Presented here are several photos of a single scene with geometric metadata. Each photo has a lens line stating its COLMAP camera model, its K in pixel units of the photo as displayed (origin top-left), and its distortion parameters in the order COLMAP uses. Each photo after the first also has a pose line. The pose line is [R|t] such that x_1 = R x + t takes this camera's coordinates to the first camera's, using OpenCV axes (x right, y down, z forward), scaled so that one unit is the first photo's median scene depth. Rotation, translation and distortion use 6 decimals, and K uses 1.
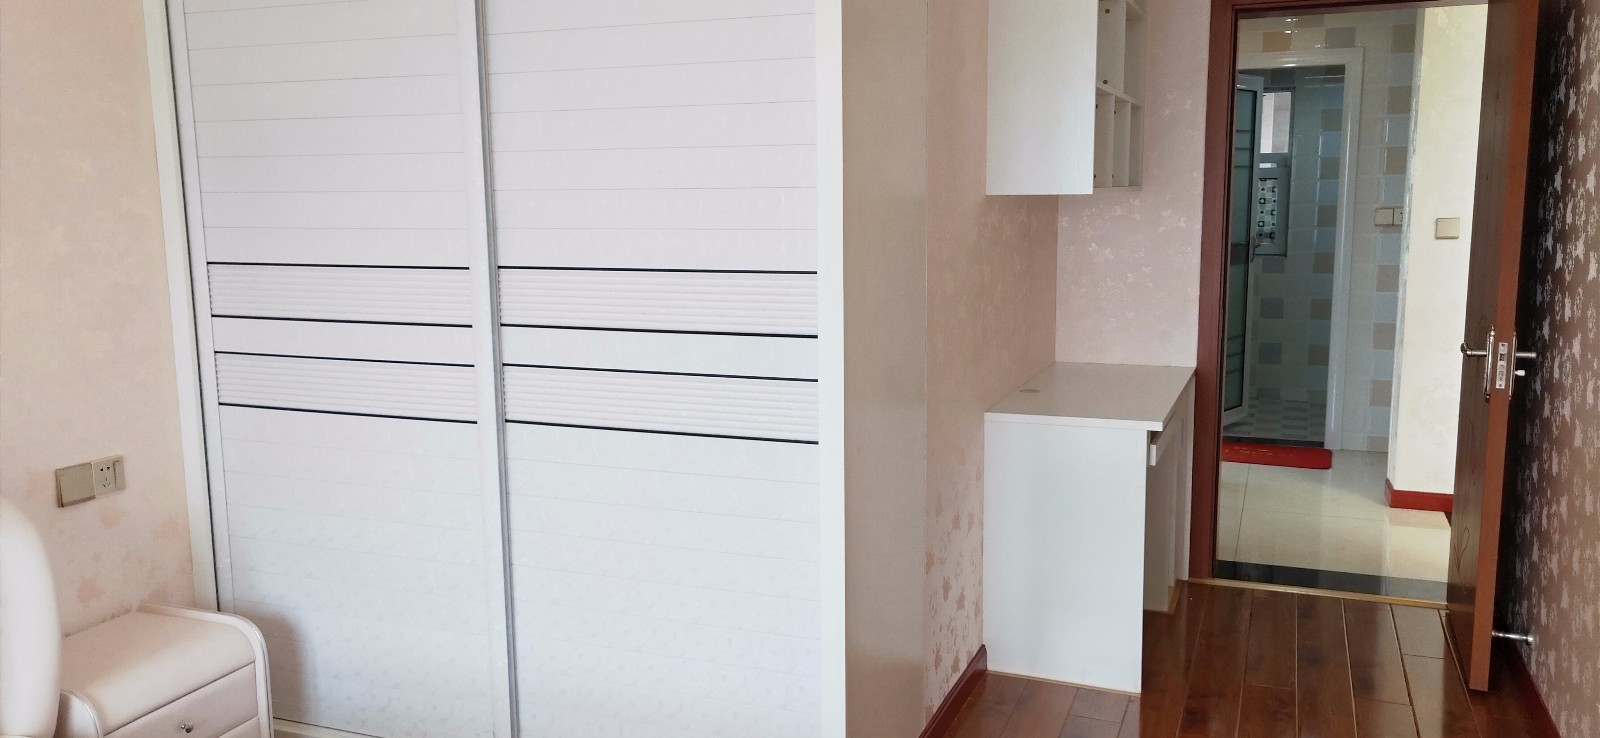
lens RADIAL K [[1180.6, 0, 800.0], [0, 1180.6, 369.0], [0, 0, 1]] dist [0.006234, 0.001336]
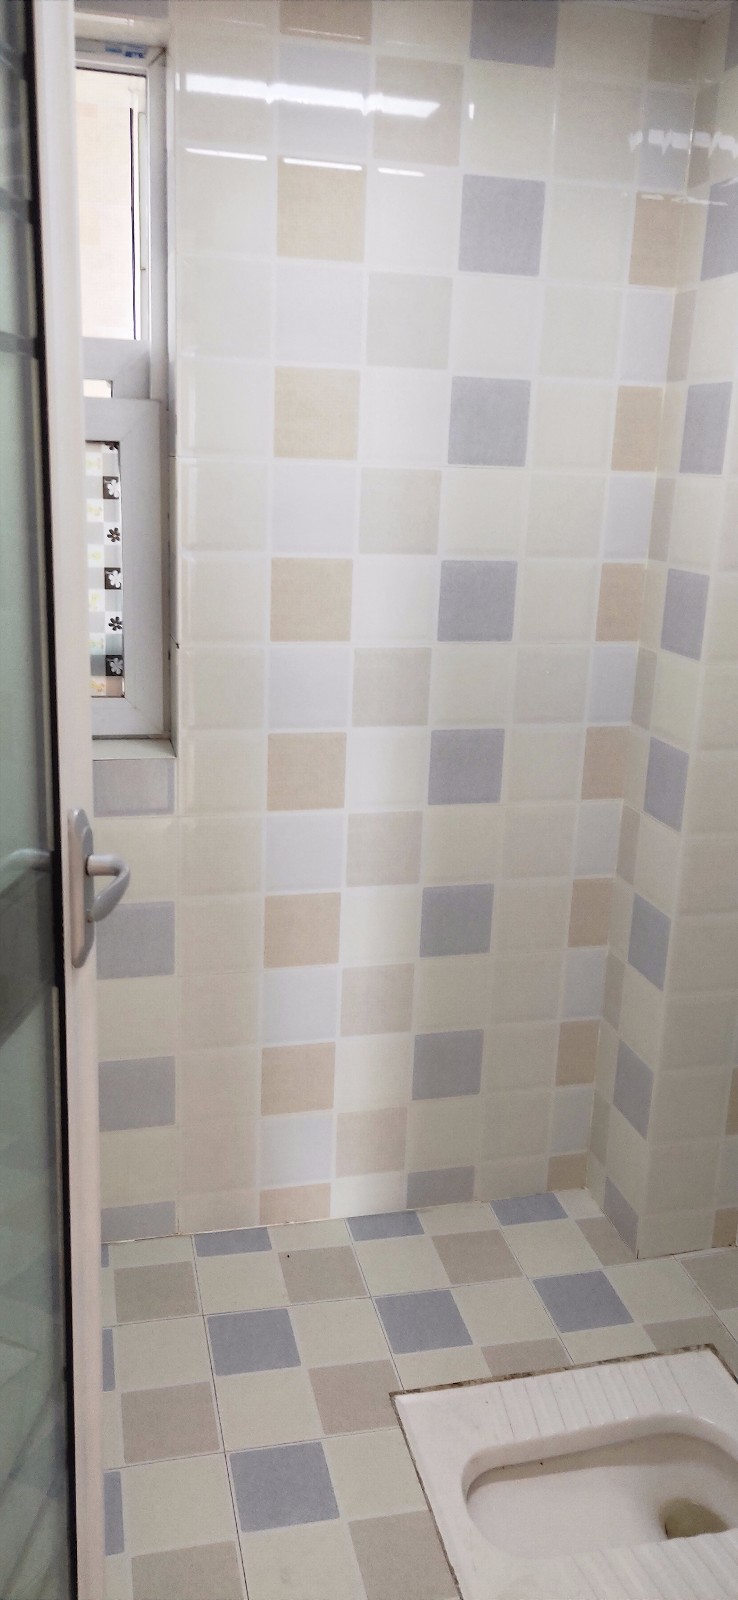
lens RADIAL K [[1180.6, 0, 369.0], [0, 1180.6, 800.0], [0, 0, 1]] dist [0.006234, 0.001336]
pose [[0.795008, -0.114667, 0.595662, 0.288299], [0.033813, 0.988821, 0.145223, -0.121745], [-0.605655, -0.095313, 0.789998, 0.766819]]
